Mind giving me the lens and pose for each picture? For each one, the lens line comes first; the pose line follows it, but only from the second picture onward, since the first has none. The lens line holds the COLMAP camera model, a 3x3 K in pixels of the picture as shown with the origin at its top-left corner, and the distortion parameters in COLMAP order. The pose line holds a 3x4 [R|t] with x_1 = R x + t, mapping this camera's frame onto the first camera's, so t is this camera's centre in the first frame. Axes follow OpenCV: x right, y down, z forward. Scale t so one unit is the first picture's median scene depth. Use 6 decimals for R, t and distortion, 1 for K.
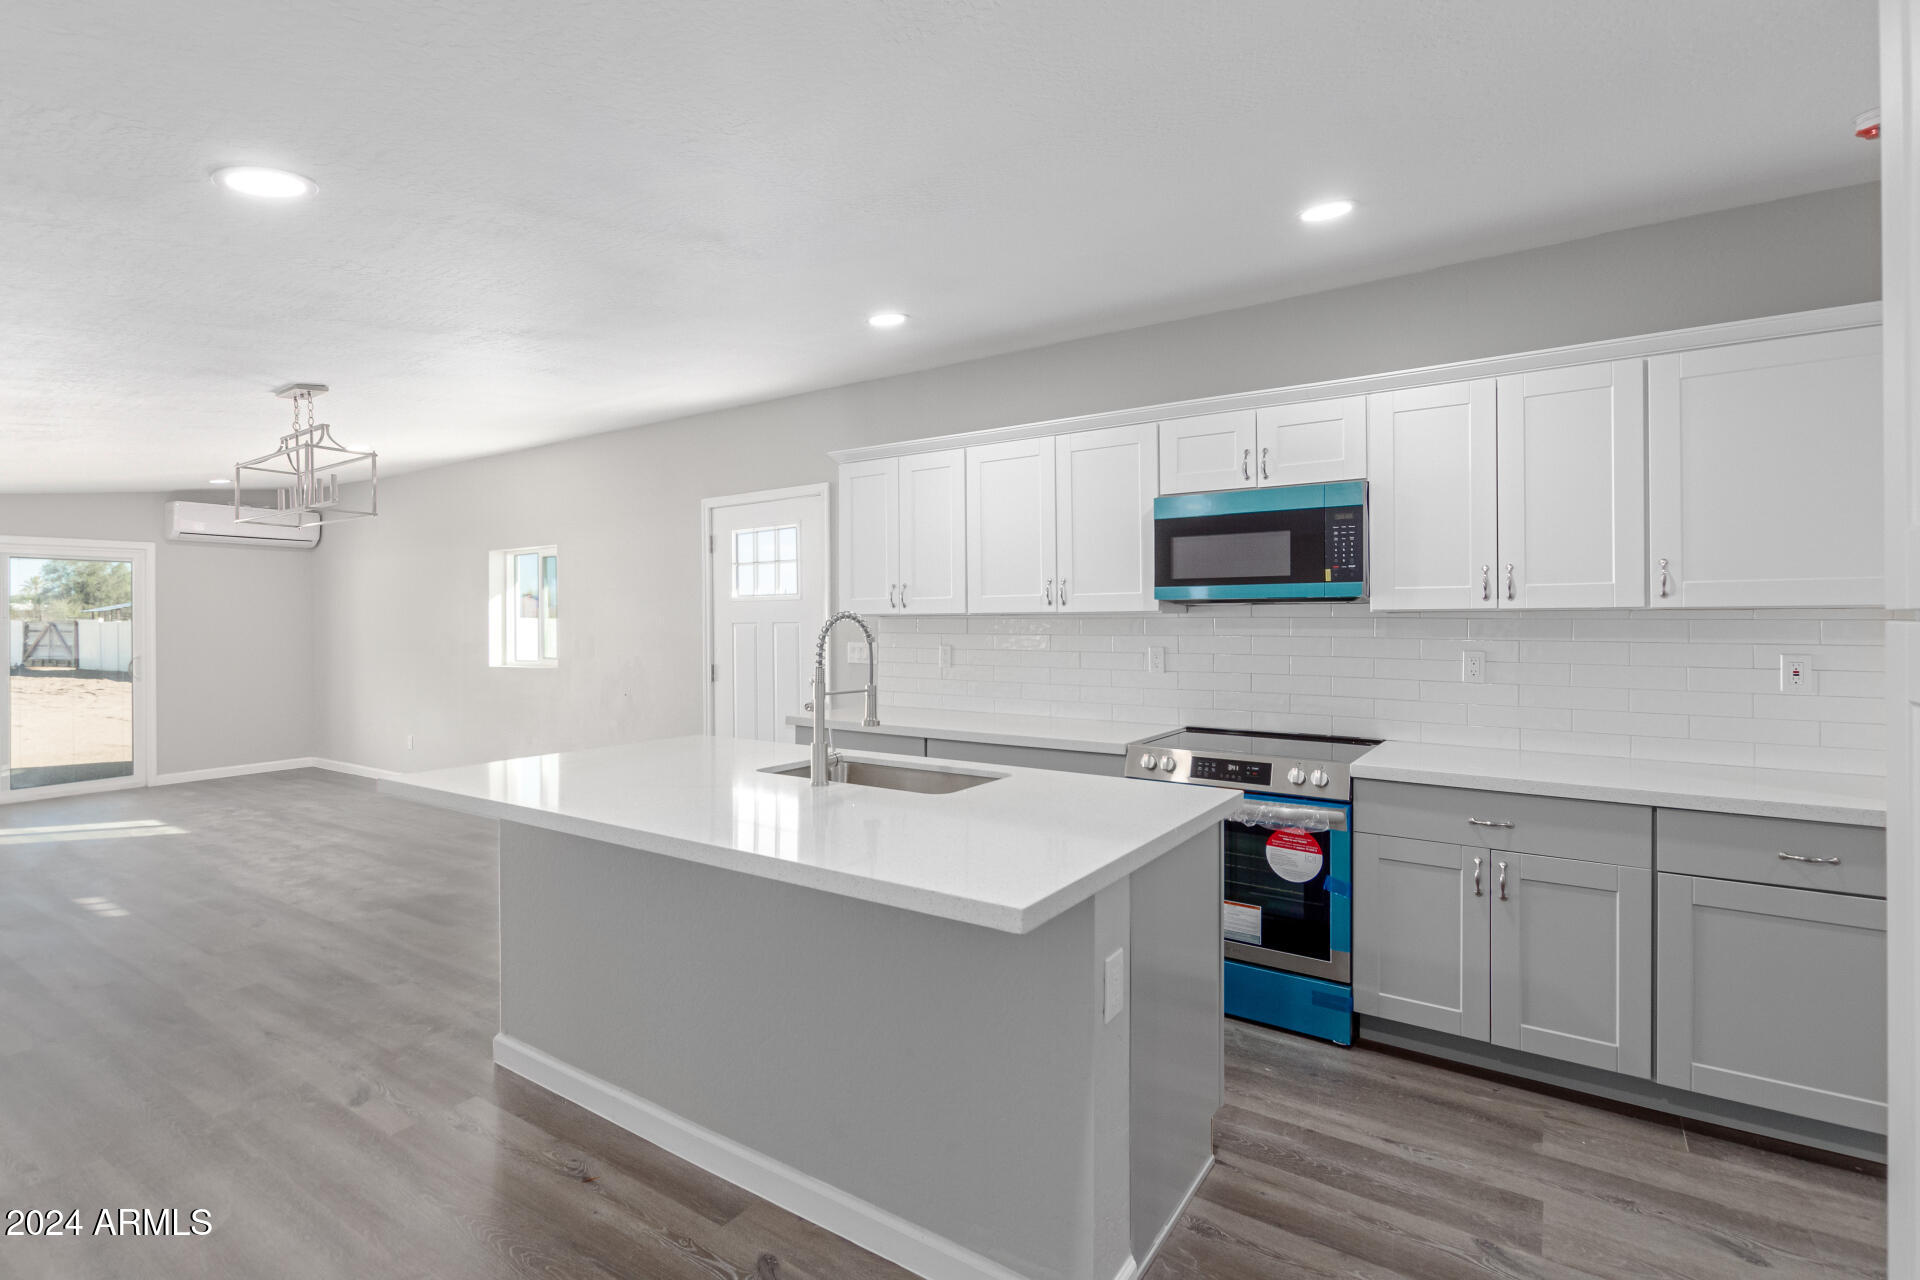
lens RADIAL K [[894.6, 0, 963.1], [0, 894.6, 619.1], [0, 0, 1]] dist [0.007281, -0.001275]
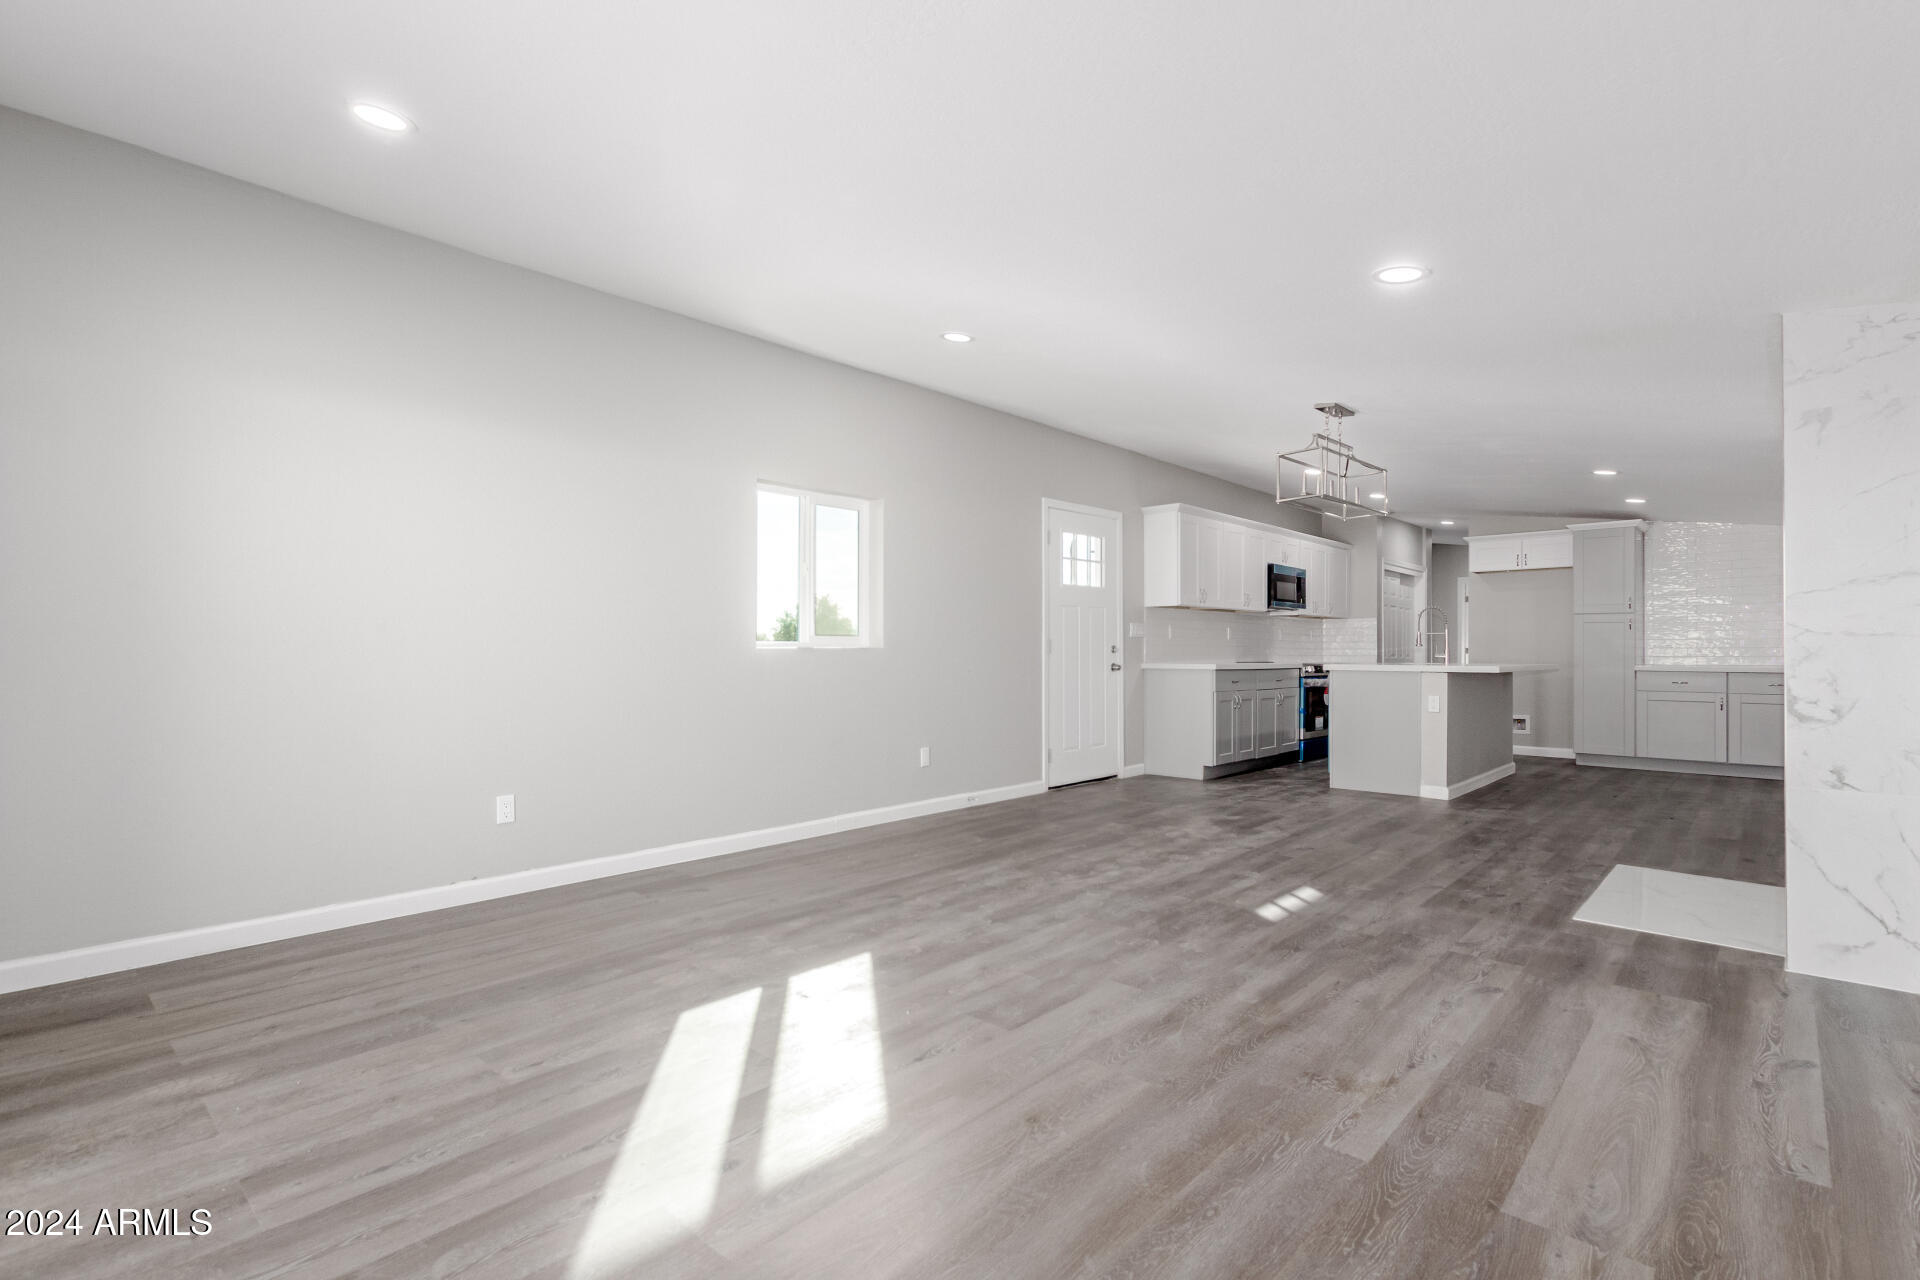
lens RADIAL K [[894.6, 0, 964.1], [0, 894.6, 650.0], [0, 0, 1]] dist [0.007281, -0.001275]
pose [[0.155638, 0.005559, 0.987799, -2.095149], [-0.002949, 0.999982, -0.005163, 0.100836], [-0.987810, -0.002110, 0.155651, 1.332463]]
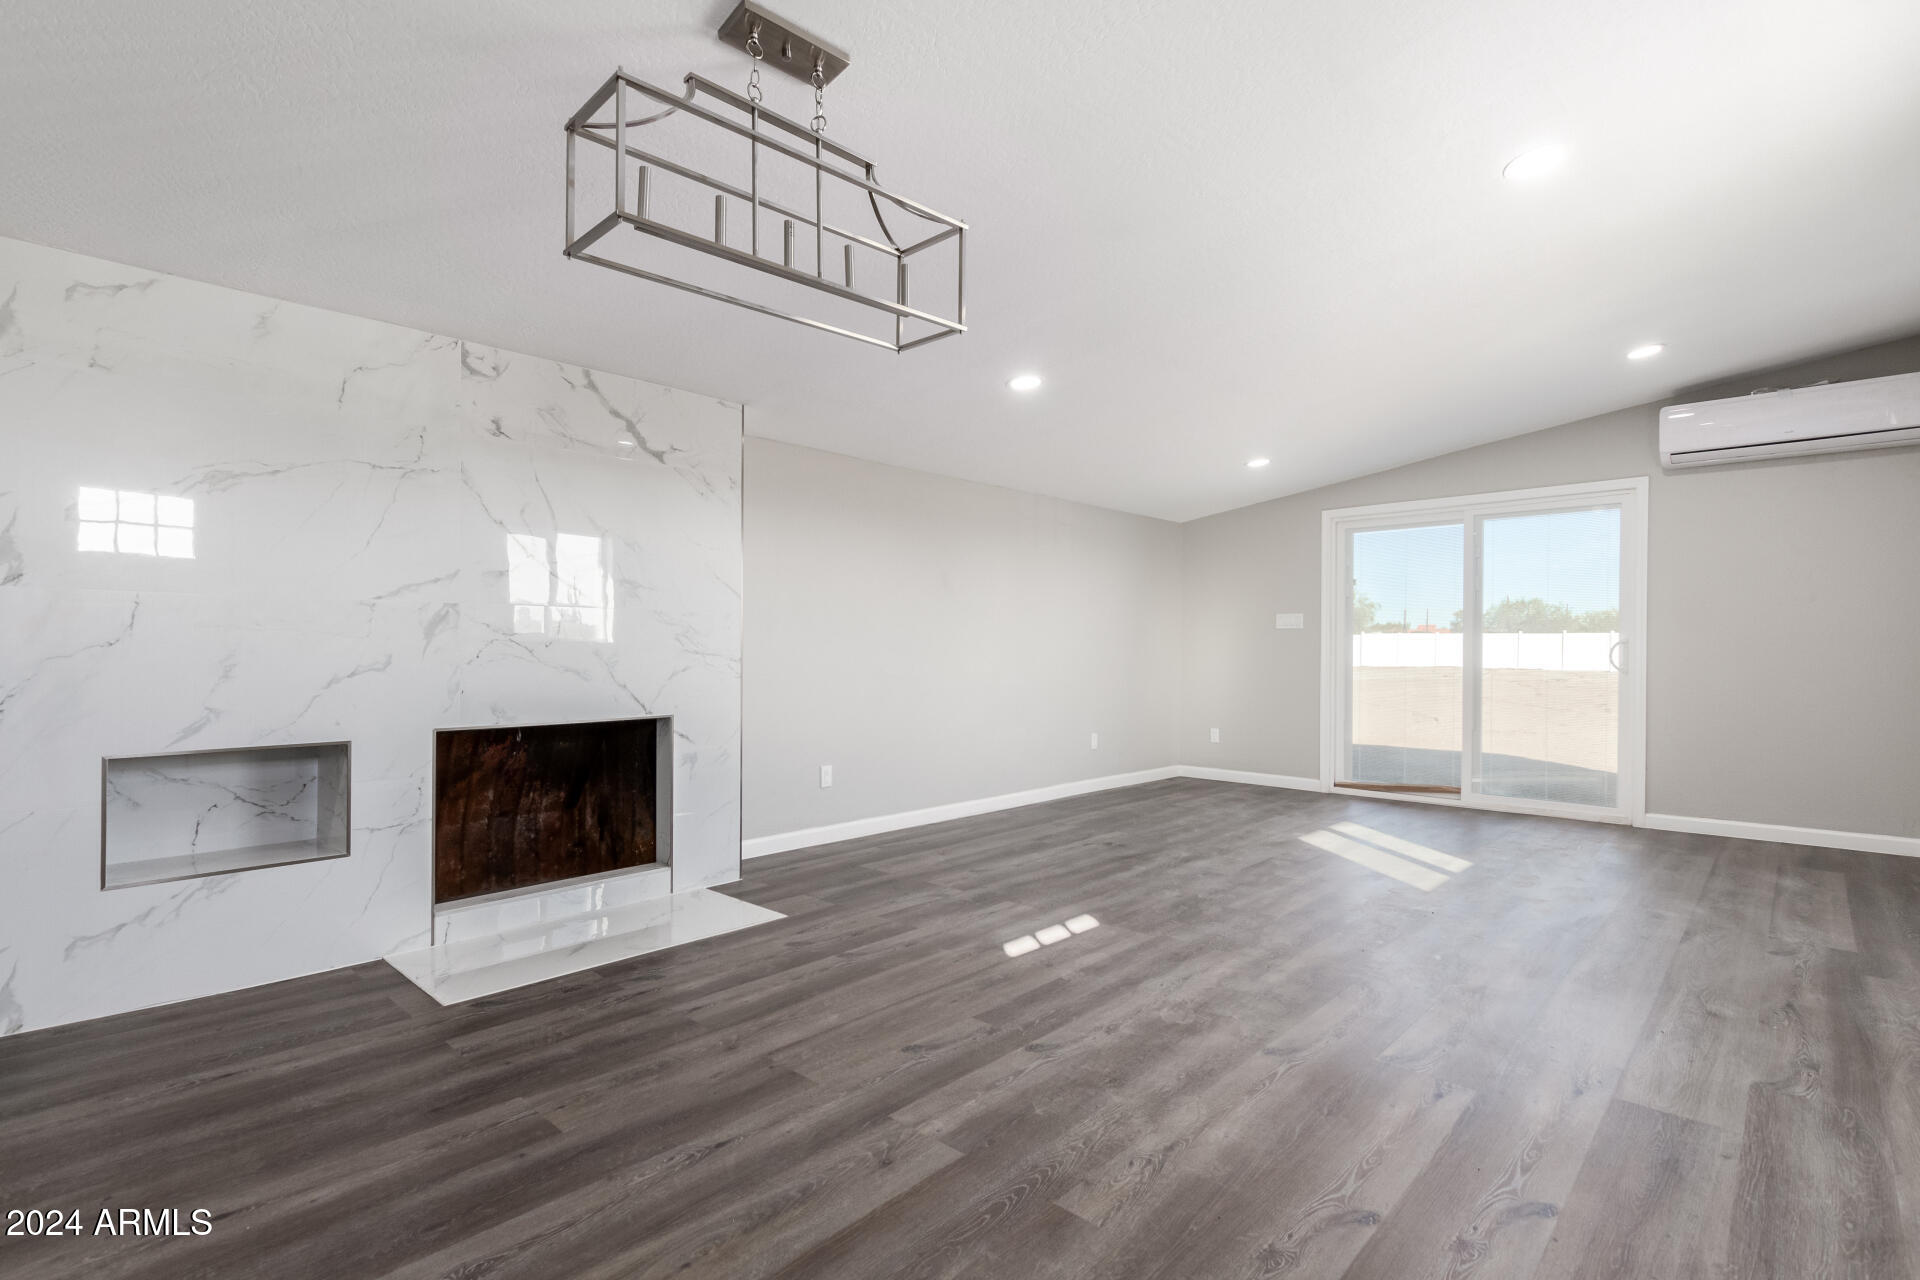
lens RADIAL K [[894.6, 0, 952.2], [0, 894.6, 649.9], [0, 0, 1]] dist [0.007281, -0.001275]
pose [[-0.179889, 0.009349, -0.983643, -0.244754], [-0.003102, 0.999944, 0.010071, 0.085690], [0.983682, 0.004863, -0.179850, 1.193610]]
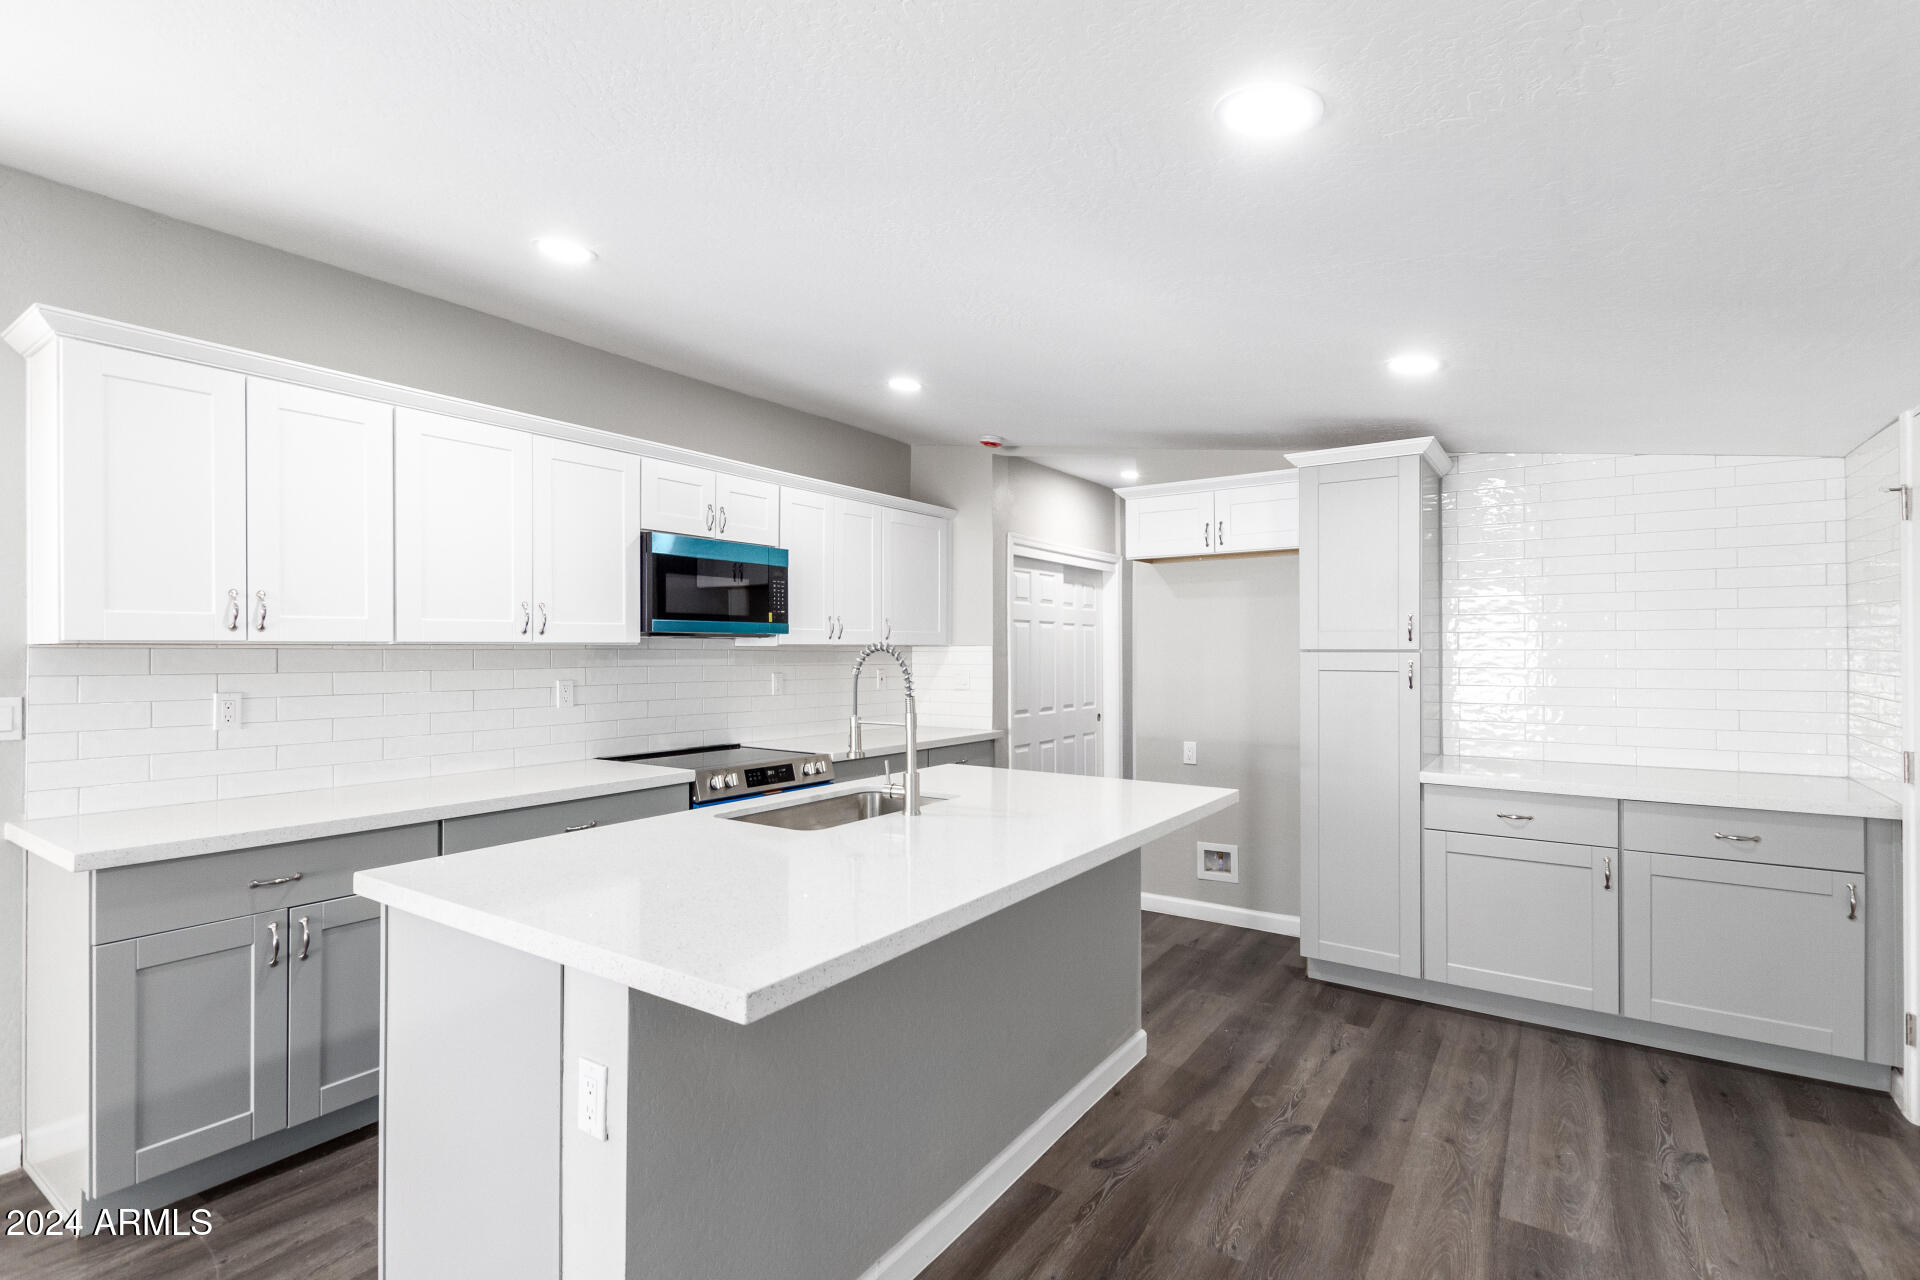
lens RADIAL K [[894.6, 0, 955.3], [0, 894.6, 644.0], [0, 0, 1]] dist [0.007281, -0.001275]
pose [[0.019822, 0.010054, 0.999753, -0.732462], [-0.000875, 0.999949, -0.010038, 0.001880], [-0.999803, -0.000675, 0.019830, 0.582927]]
